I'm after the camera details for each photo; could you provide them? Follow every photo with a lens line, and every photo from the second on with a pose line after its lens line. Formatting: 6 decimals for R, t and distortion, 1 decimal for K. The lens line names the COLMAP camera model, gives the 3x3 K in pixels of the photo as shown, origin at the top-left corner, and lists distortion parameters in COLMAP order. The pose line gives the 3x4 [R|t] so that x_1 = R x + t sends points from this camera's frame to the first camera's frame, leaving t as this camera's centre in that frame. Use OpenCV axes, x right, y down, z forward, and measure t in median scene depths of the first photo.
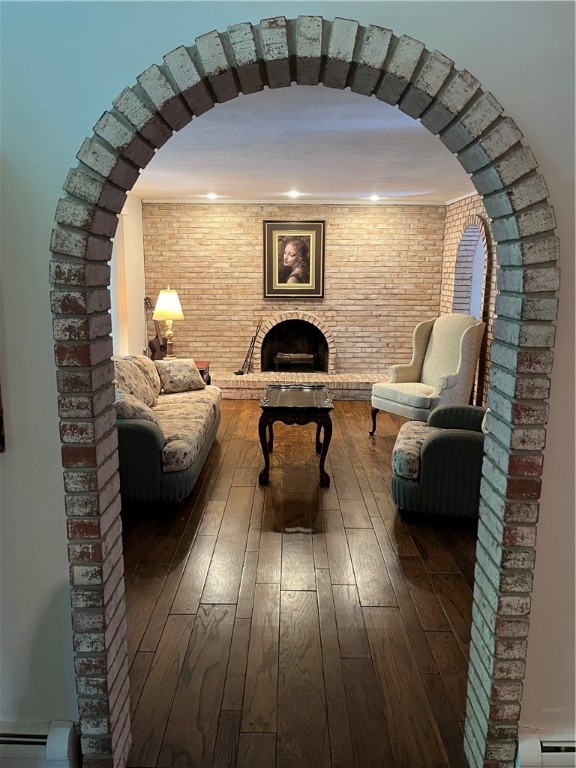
lens RADIAL K [[580.7, 0, 288.8], [0, 580.7, 384.6], [0, 0, 1]] dist [0.054423, -0.054567]
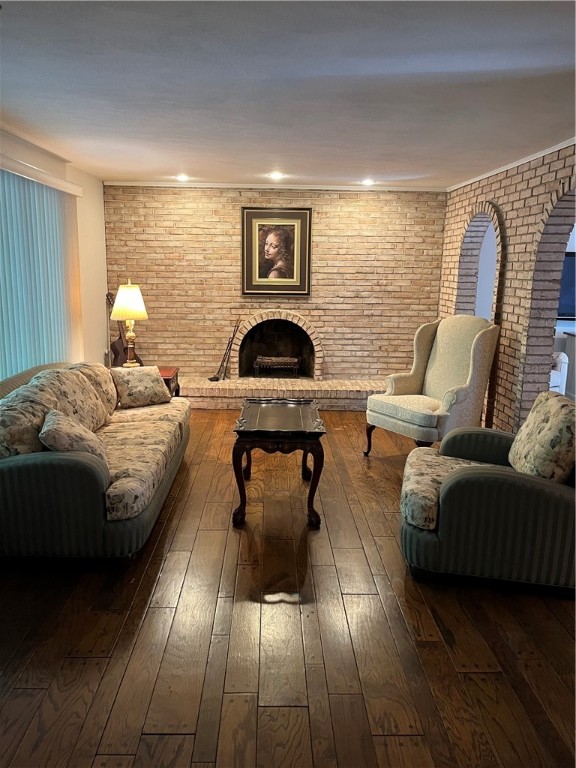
lens RADIAL K [[580.7, 0, 285.3], [0, 580.7, 382.2], [0, 0, 1]] dist [0.054423, -0.054567]
pose [[0.999632, 0.003446, 0.026916, -0.000568], [-0.003526, 0.999989, 0.002941, -0.022679], [-0.026906, -0.003034, 0.999633, 0.136834]]
